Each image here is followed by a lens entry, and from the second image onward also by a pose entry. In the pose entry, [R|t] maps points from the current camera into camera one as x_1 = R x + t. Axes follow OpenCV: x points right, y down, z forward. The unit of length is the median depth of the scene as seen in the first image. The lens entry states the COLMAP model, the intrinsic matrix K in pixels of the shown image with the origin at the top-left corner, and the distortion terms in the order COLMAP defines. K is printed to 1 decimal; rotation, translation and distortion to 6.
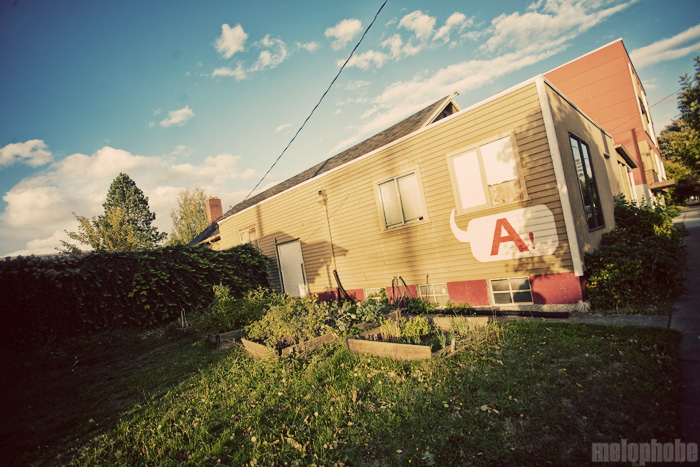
lens RADIAL K [[343.0, 0, 350.3], [0, 343.0, 235.2], [0, 0, 1]] dist [-0.024095, 0.000164]
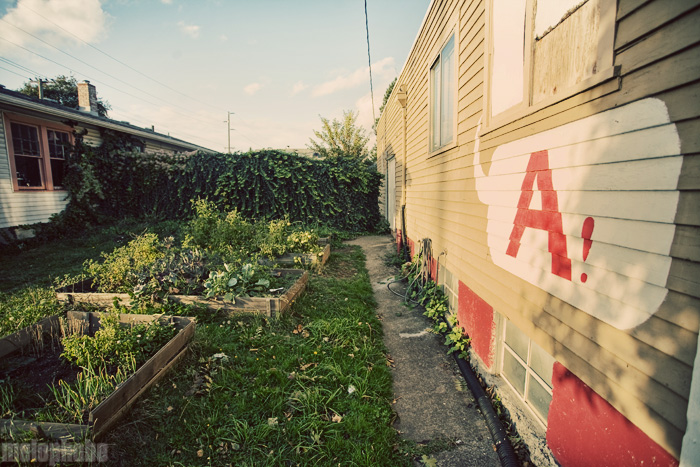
lens RADIAL K [[343.0, 0, 349.9], [0, 343.0, 234.0], [0, 0, 1]] dist [-0.024095, 0.000164]
pose [[0.716612, 0.242078, -0.654114, 0.556483], [-0.063593, 0.956607, 0.284358, -0.054591], [0.694567, -0.162178, 0.700911, 0.683363]]
